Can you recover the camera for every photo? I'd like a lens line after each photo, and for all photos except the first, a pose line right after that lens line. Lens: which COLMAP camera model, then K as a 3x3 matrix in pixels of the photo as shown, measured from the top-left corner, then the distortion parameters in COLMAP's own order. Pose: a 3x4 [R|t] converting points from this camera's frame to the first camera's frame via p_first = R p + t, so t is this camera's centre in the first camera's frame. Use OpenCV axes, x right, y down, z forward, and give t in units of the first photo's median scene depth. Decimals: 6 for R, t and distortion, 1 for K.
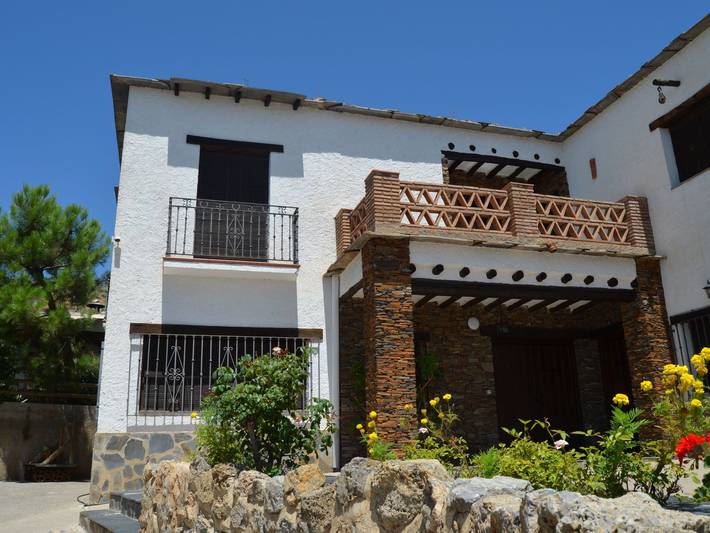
lens RADIAL K [[633.0, 0, 355.0], [0, 633.0, 266.5], [0, 0, 1]] dist [-0.063604, -0.011124]
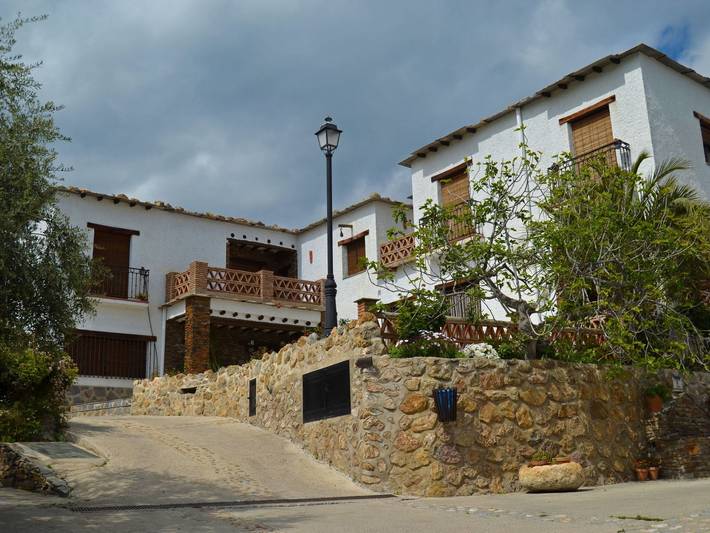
lens RADIAL K [[799.3, 0, 355.0], [0, 799.3, 266.5], [0, 0, 1]] dist [-0.007776, -0.005531]
pose [[0.935694, 0.096803, 0.339272, -0.328417], [-0.100743, 0.994894, -0.006023, -0.155694], [-0.338123, -0.028544, 0.940669, -1.438943]]
